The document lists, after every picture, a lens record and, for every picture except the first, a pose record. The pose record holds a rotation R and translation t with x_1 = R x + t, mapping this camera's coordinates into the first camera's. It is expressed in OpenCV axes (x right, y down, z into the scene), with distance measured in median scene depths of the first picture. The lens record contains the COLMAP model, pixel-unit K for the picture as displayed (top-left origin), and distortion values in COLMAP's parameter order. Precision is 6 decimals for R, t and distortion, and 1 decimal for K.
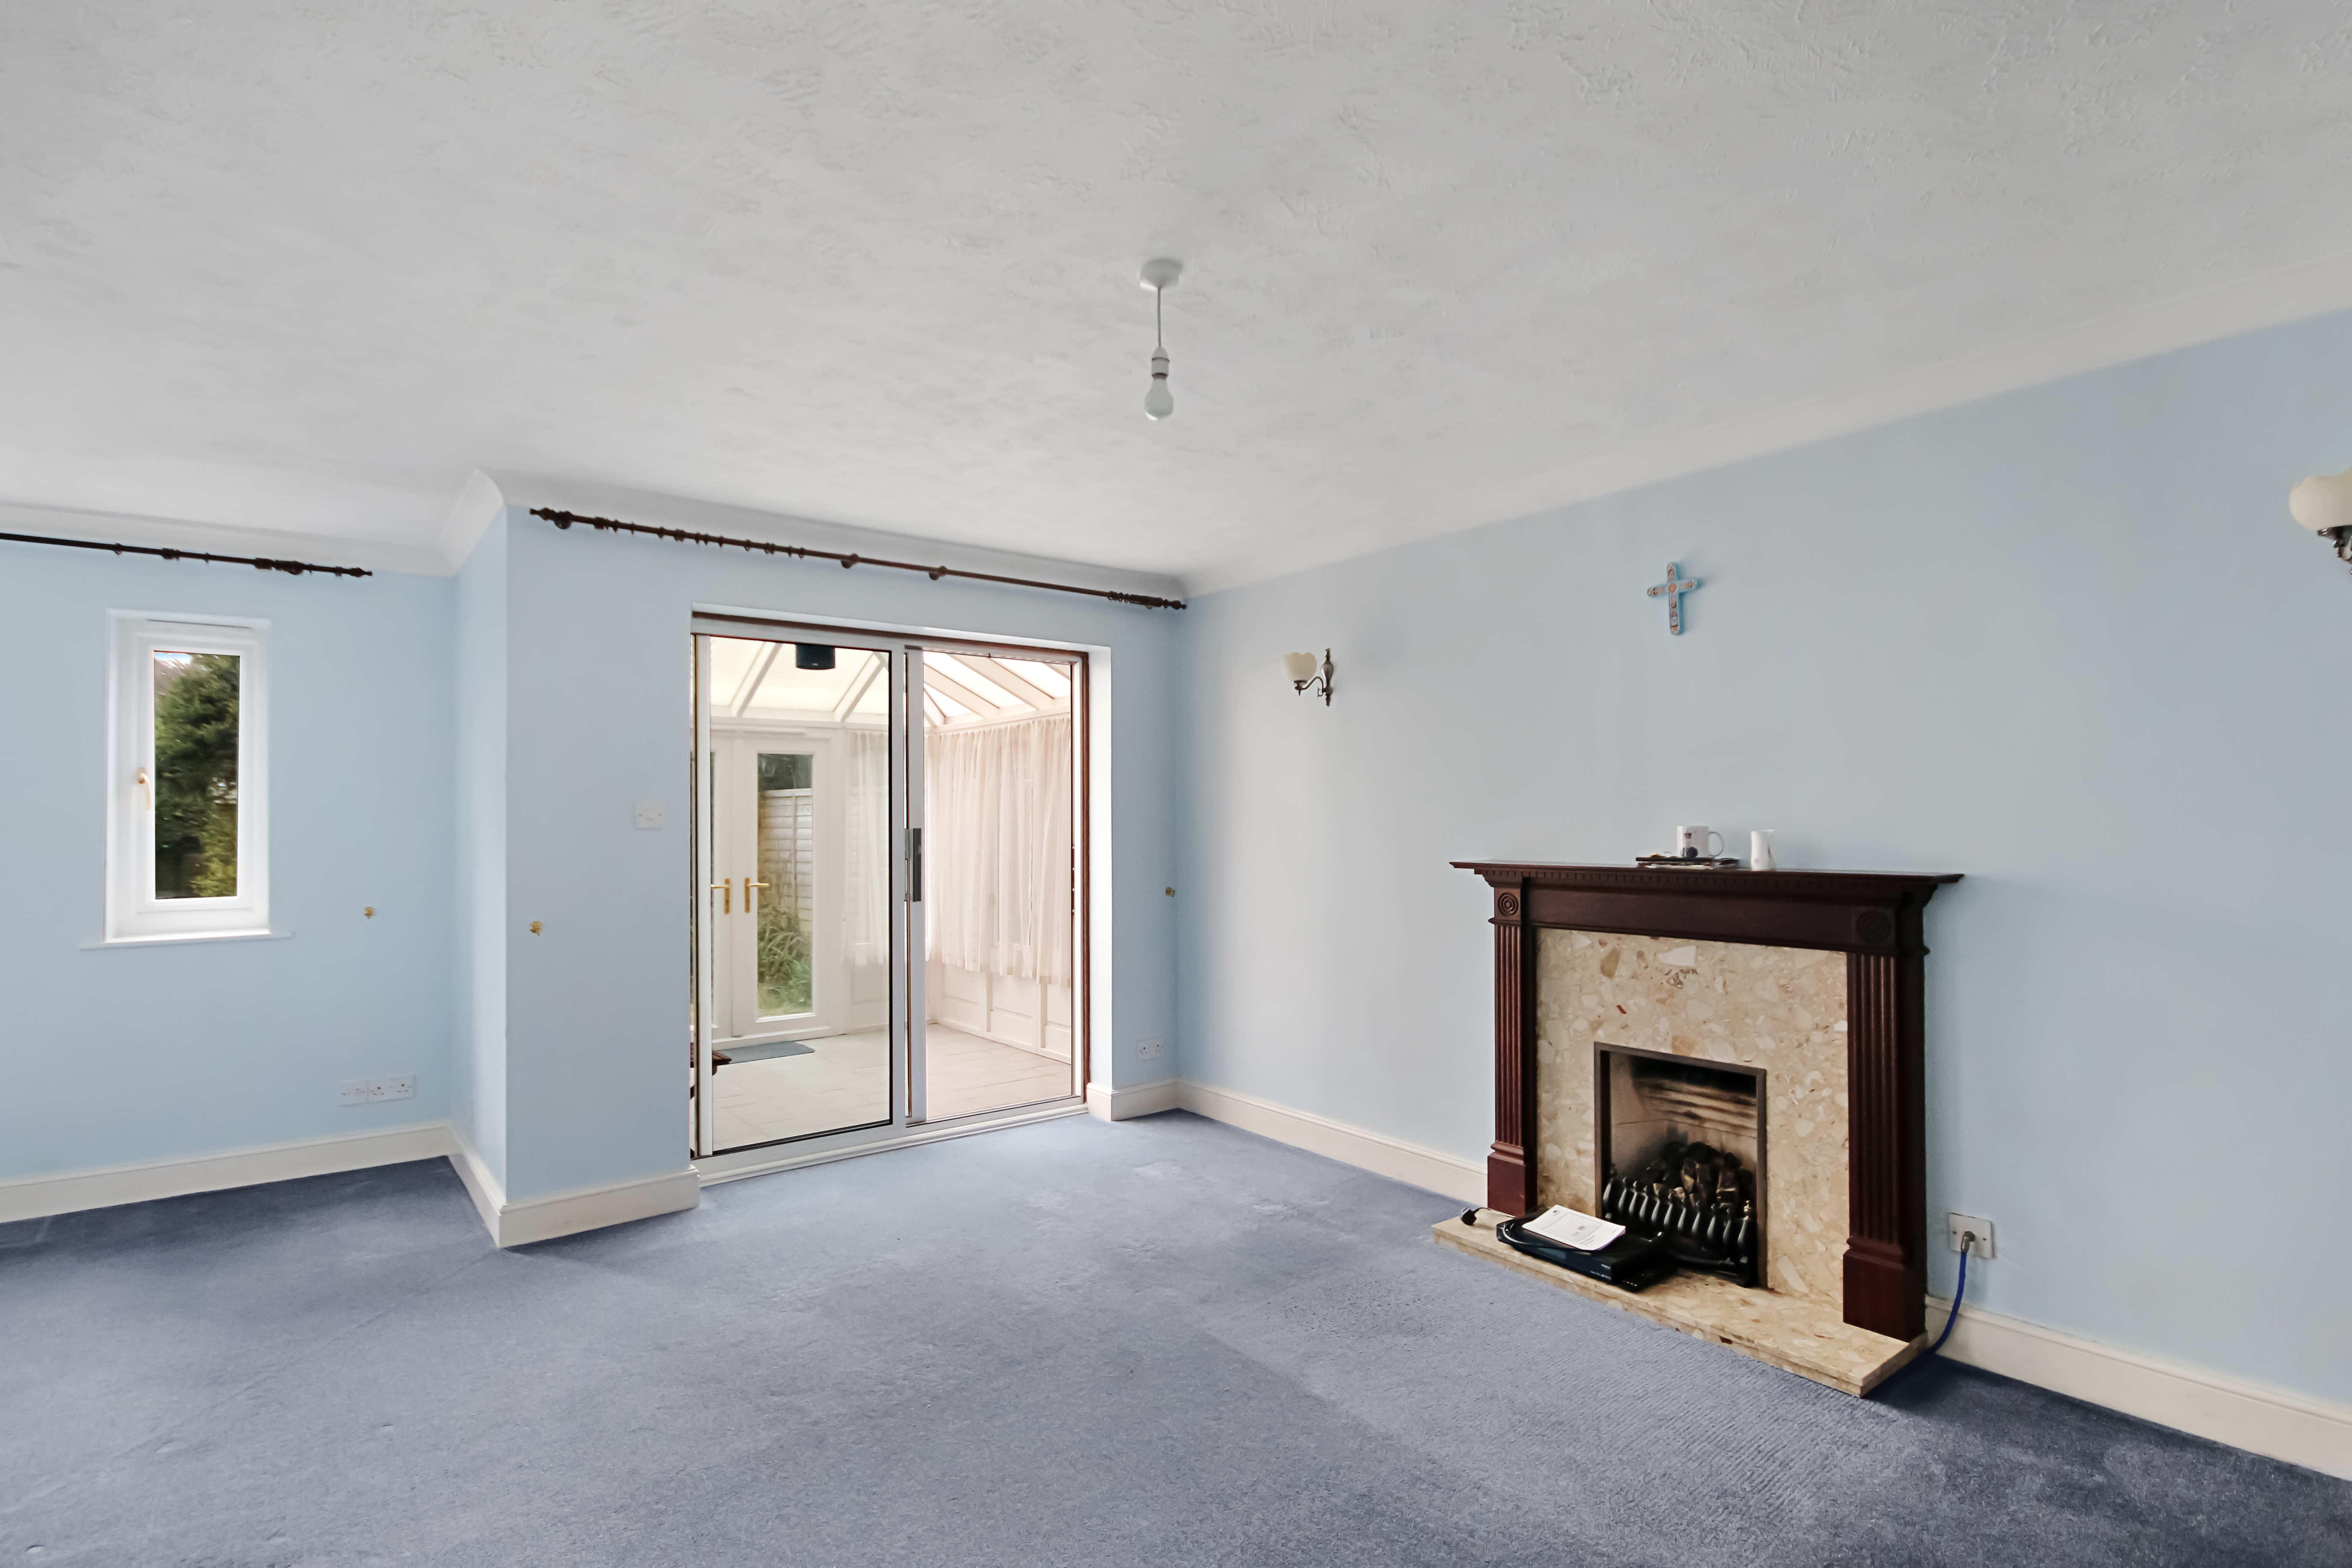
lens RADIAL K [[1174.9, 0, 1173.5], [0, 1174.9, 799.3], [0, 0, 1]] dist [-0.011578, -0.001650]
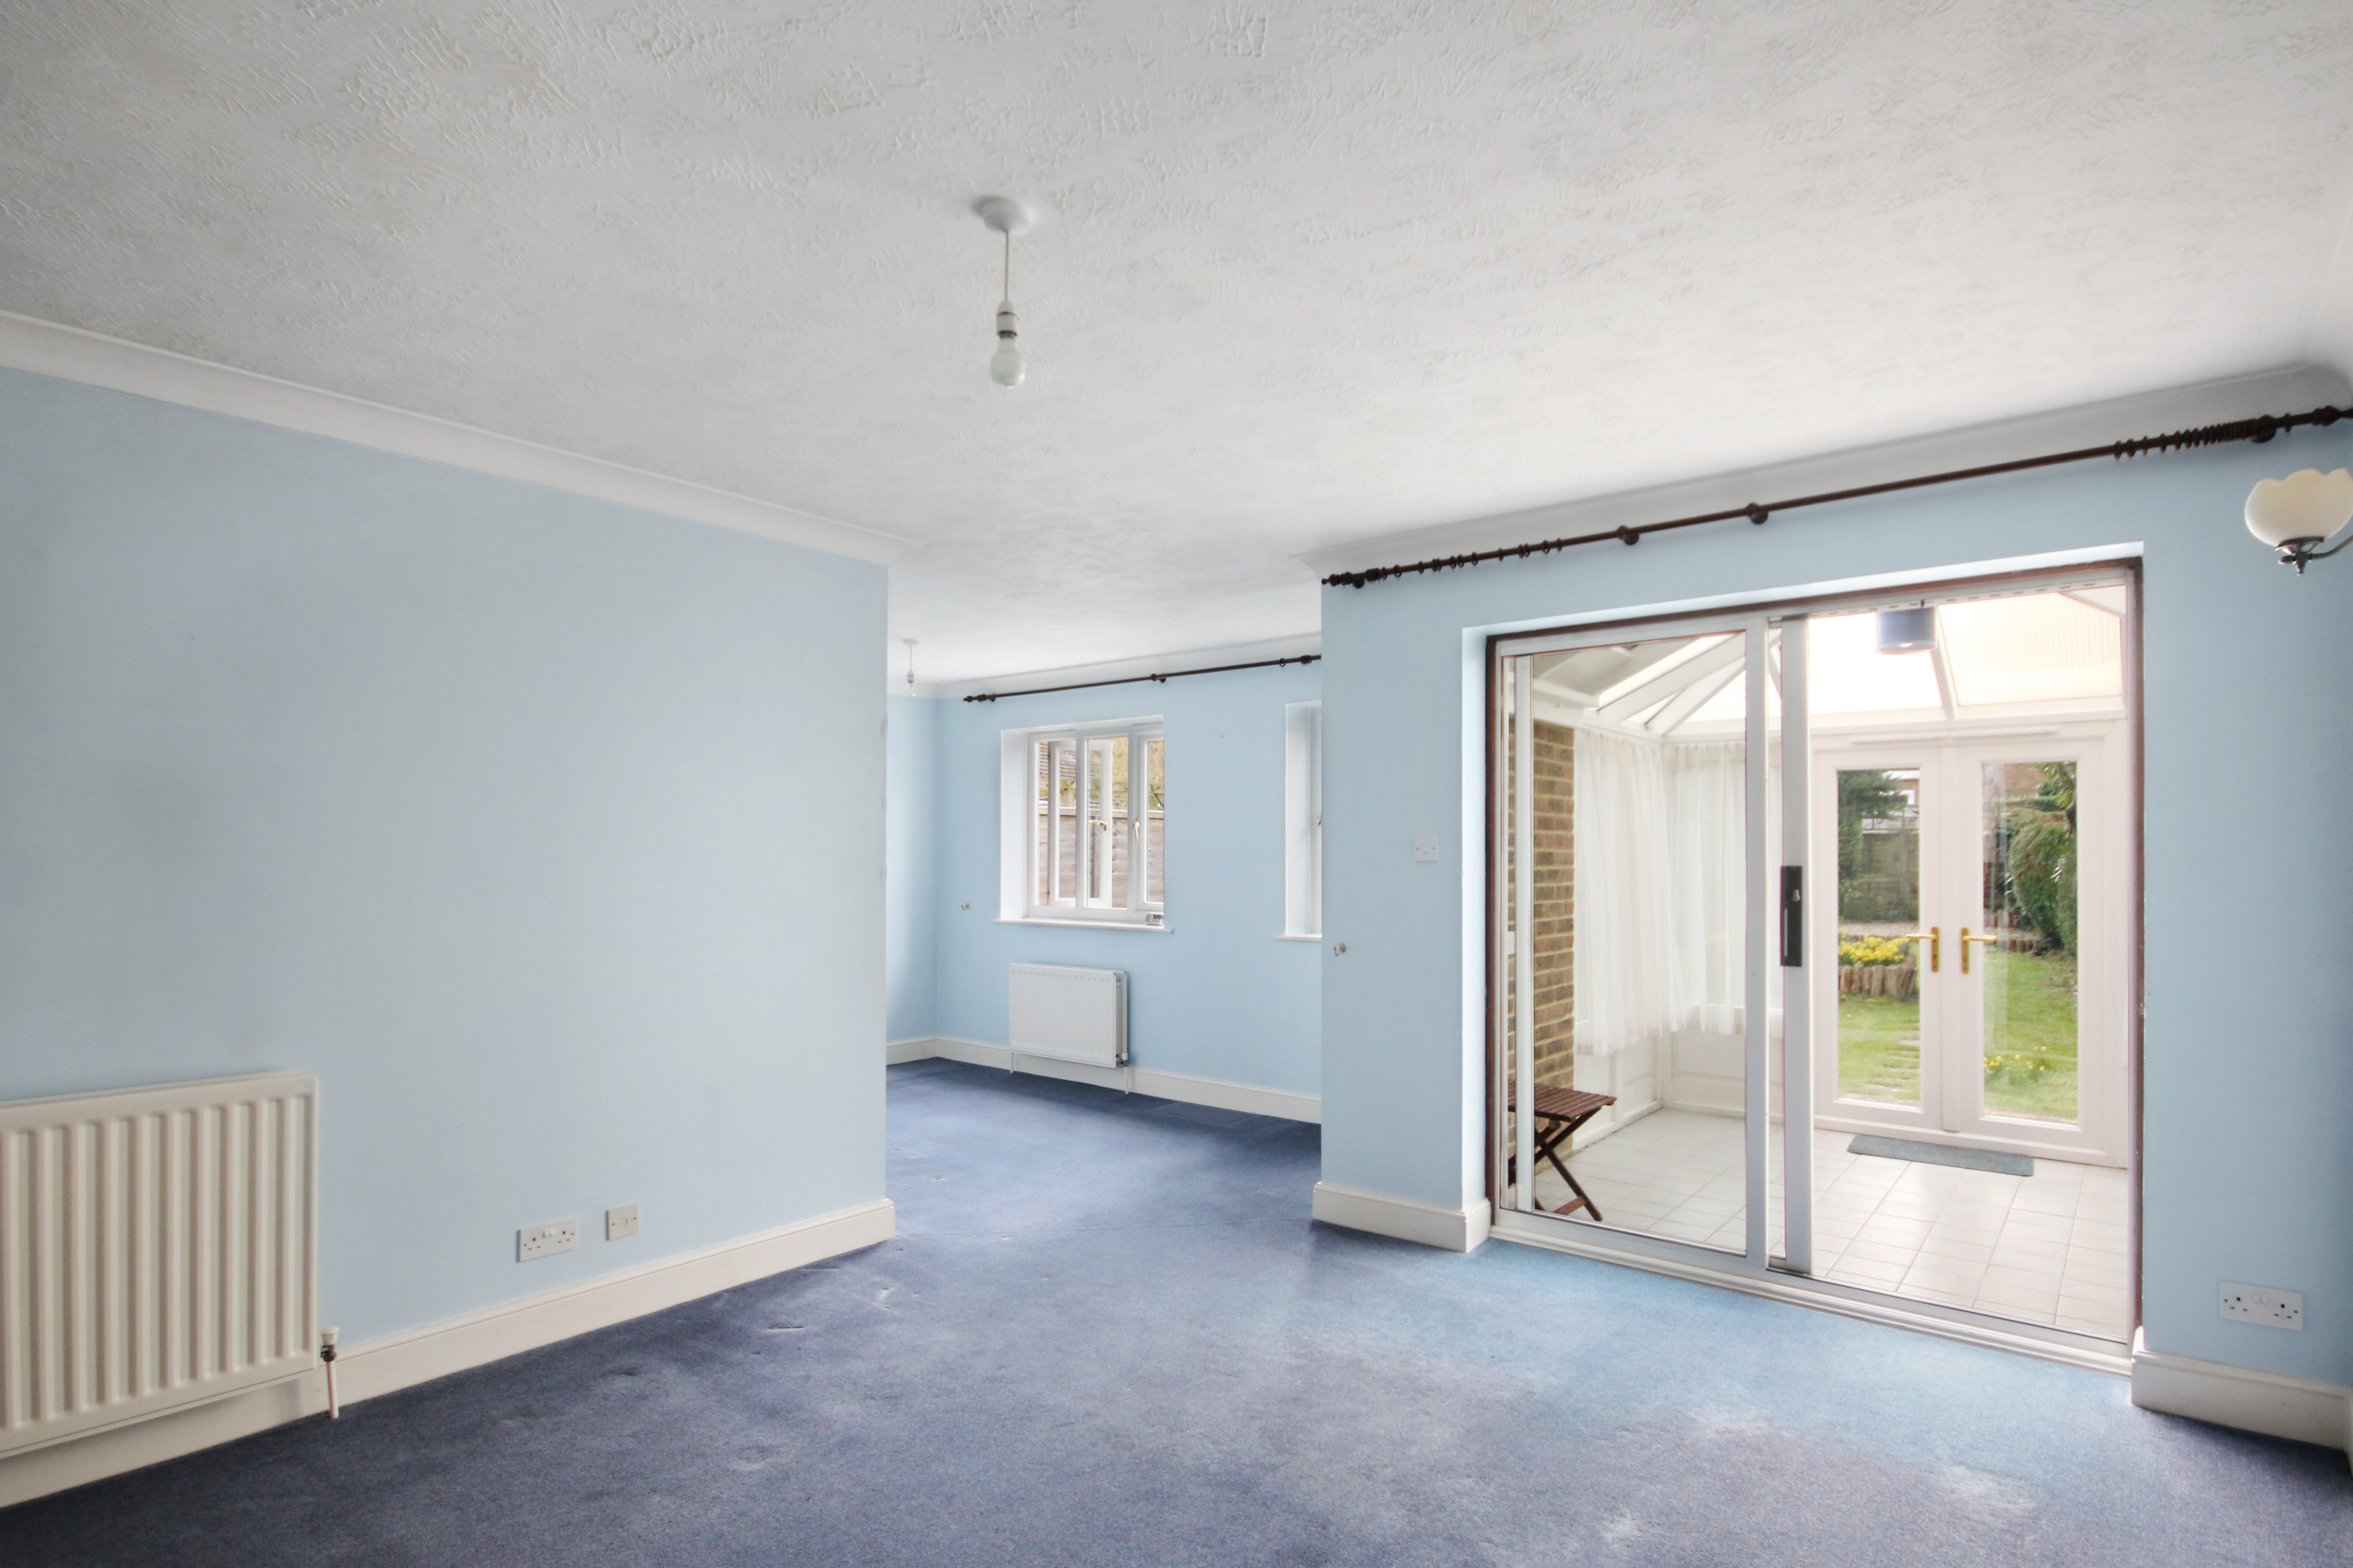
lens RADIAL K [[1175.2, 0, 1132.9], [0, 1175.2, 840.5], [0, 0, 1]] dist [-0.011578, -0.001650]
pose [[0.191276, -0.004703, -0.981525, 0.449146], [0.014113, 0.999898, -0.002041, 0.004892], [0.981435, -0.013462, 0.191323, 0.501176]]
